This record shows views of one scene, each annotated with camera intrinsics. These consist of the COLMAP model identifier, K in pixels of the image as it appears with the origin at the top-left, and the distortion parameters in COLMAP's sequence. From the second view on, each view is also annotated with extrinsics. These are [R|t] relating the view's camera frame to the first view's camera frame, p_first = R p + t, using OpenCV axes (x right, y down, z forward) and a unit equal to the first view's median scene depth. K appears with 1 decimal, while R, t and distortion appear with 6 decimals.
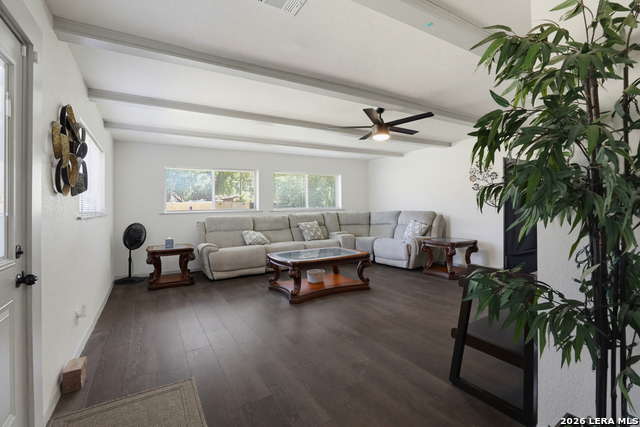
lens RADIAL K [[296.2, 0, 325.1], [0, 296.2, 209.1], [0, 0, 1]] dist [-0.038252, 0.008603]
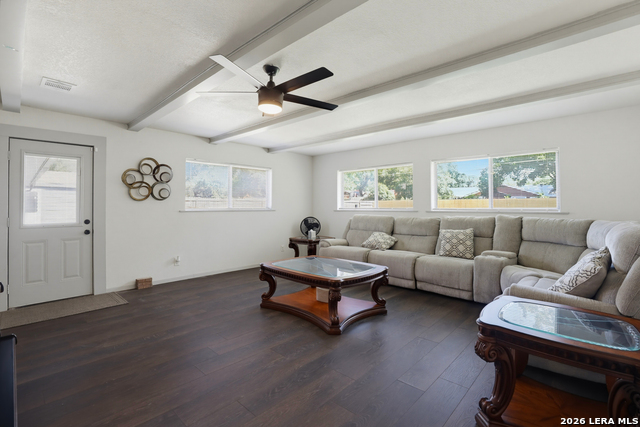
lens RADIAL K [[296.2, 0, 324.3], [0, 296.2, 209.8], [0, 0, 1]] dist [-0.038252, 0.008603]
pose [[0.282910, 0.023585, -0.958857, 0.582382], [-0.012585, 0.999703, 0.020876, -0.012757], [0.959064, 0.006161, 0.283122, 0.615320]]
